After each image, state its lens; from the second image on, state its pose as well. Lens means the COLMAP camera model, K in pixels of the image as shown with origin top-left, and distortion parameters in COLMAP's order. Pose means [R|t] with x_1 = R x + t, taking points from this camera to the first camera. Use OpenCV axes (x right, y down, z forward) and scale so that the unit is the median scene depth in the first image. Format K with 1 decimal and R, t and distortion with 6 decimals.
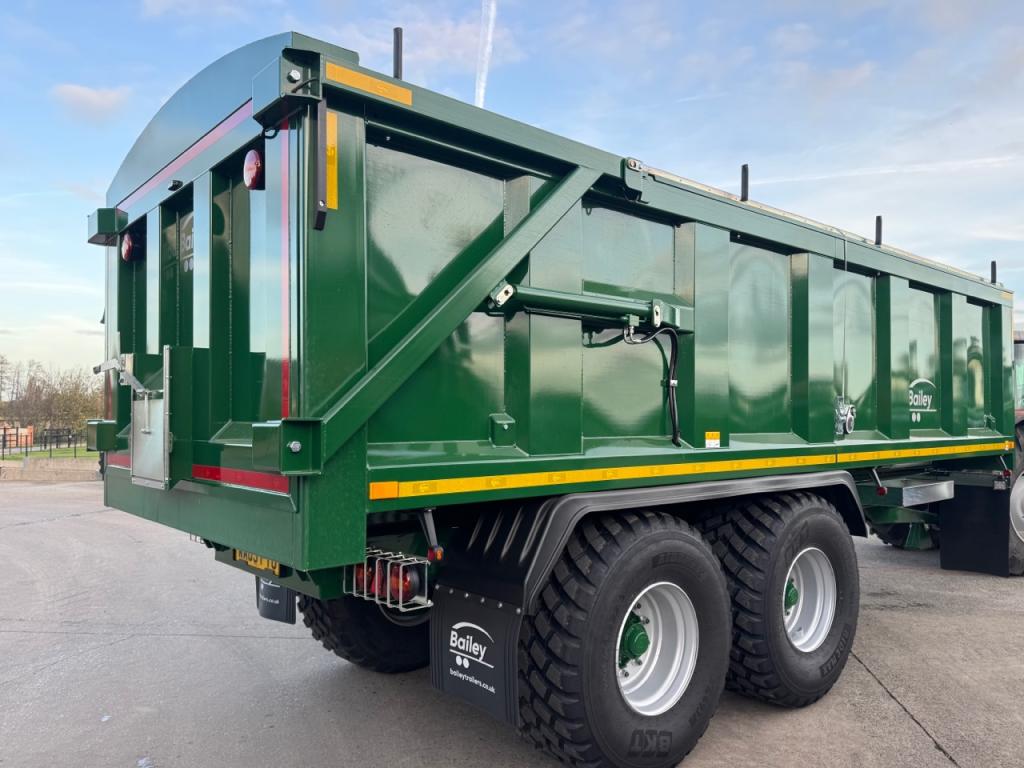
lens RADIAL K [[745.0, 0, 560.5], [0, 745.0, 413.0], [0, 0, 1]] dist [0.101867, -0.116674]
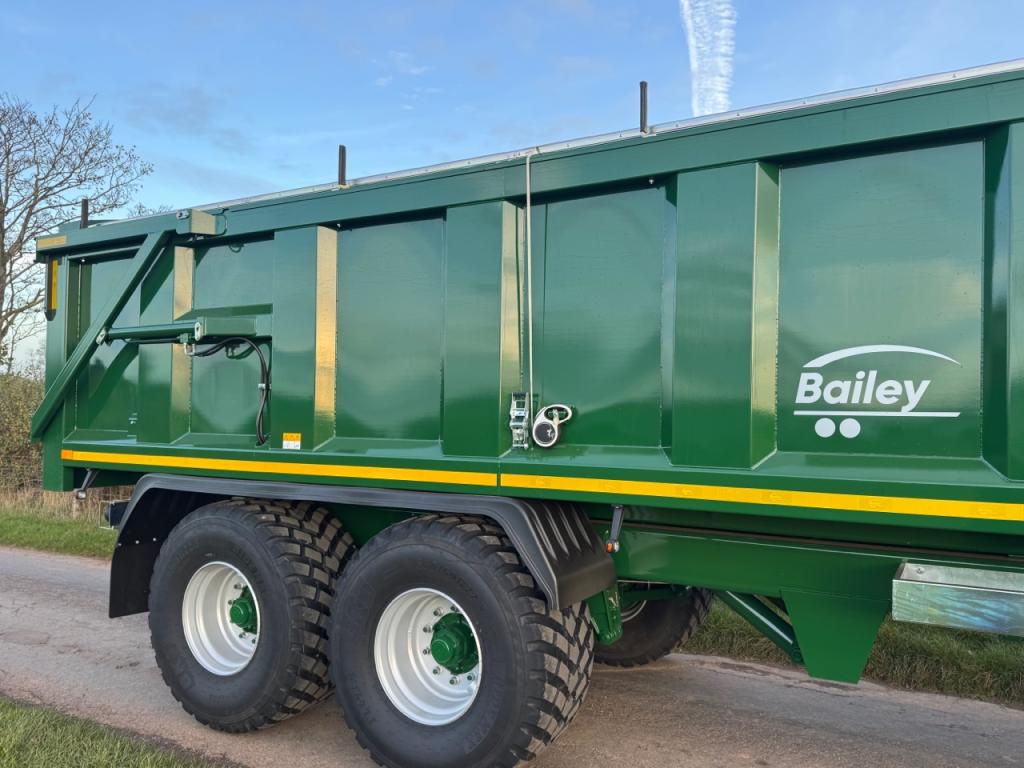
lens RADIAL K [[745.0, 0, 560.5], [0, 745.0, 413.0], [0, 0, 1]] dist [0.101867, -0.116674]
pose [[0.341801, -0.006586, -0.939749, 1.258333], [-0.011958, 0.999864, -0.011357, 0.005462], [0.939696, 0.015119, 0.341676, 0.977894]]
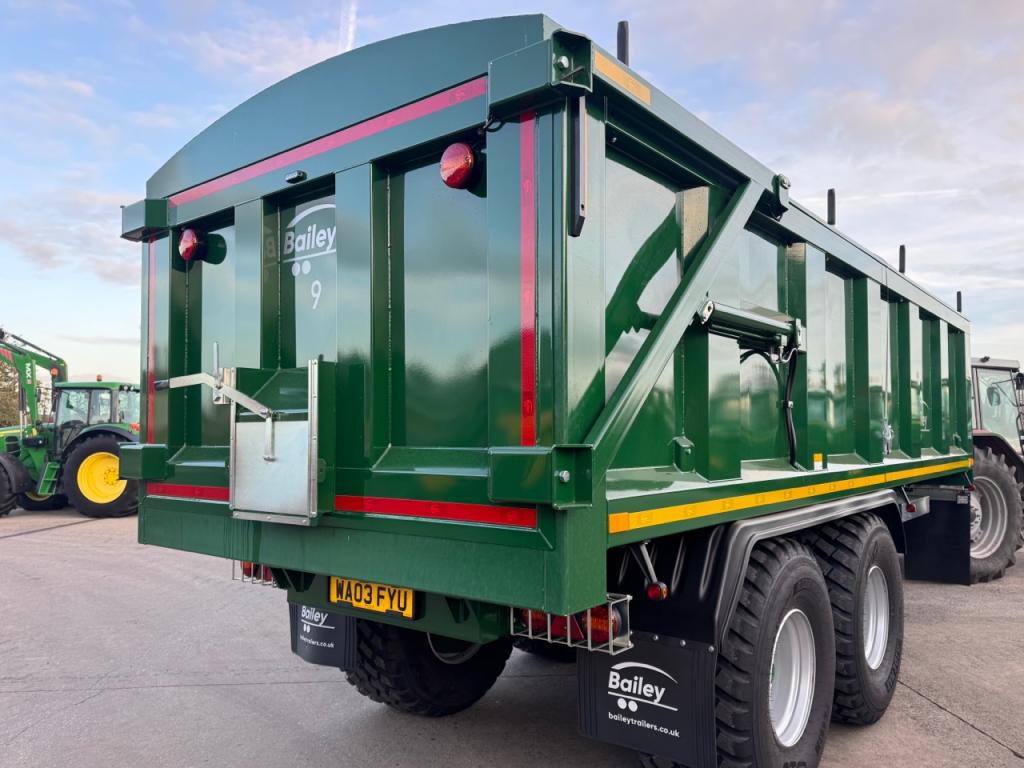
lens RADIAL K [[748.4, 0, 558.8], [0, 748.4, 415.4], [0, 0, 1]] dist [0.056726, -0.052583]
pose [[0.984260, 0.003726, 0.176689, -0.306050], [-0.000388, 0.999821, -0.018922, -0.006434], [-0.176728, 0.018556, 0.984085, 0.077532]]
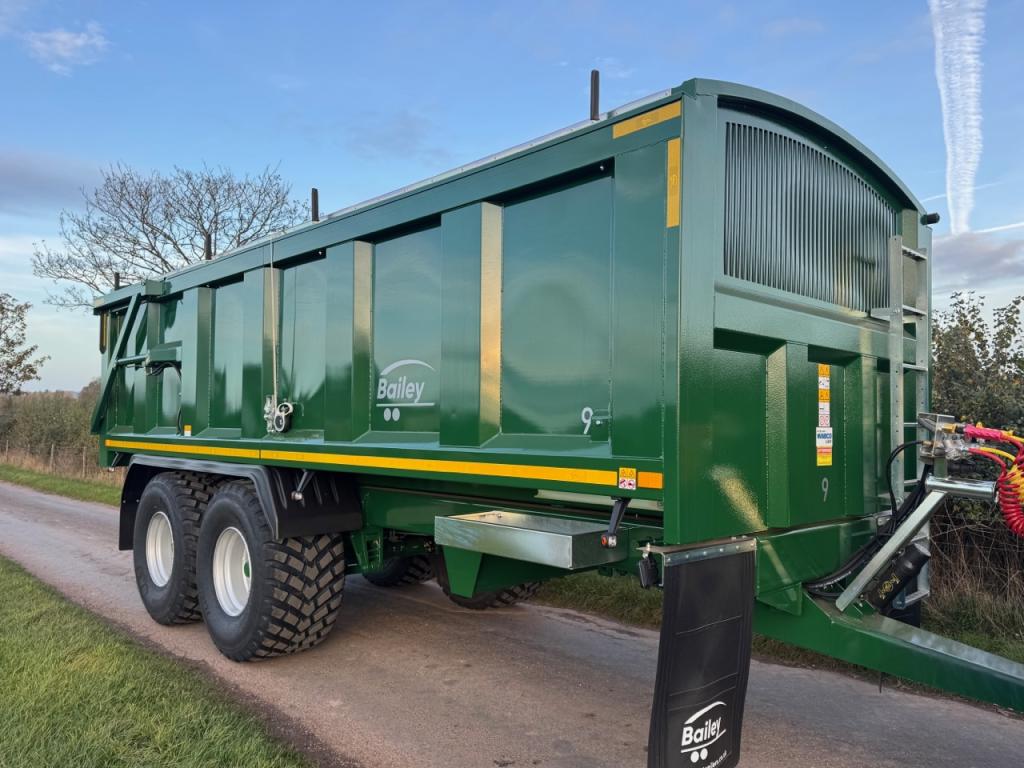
lens RADIAL K [[783.7, 0, 533.9], [0, 783.7, 399.4], [0, 0, 1]] dist [0.107221, -0.127458]
pose [[0.024865, -0.021211, -0.999466, 1.796968], [0.006999, 0.999754, -0.021043, 0.011461], [0.999666, -0.006472, 0.025007, 1.632742]]
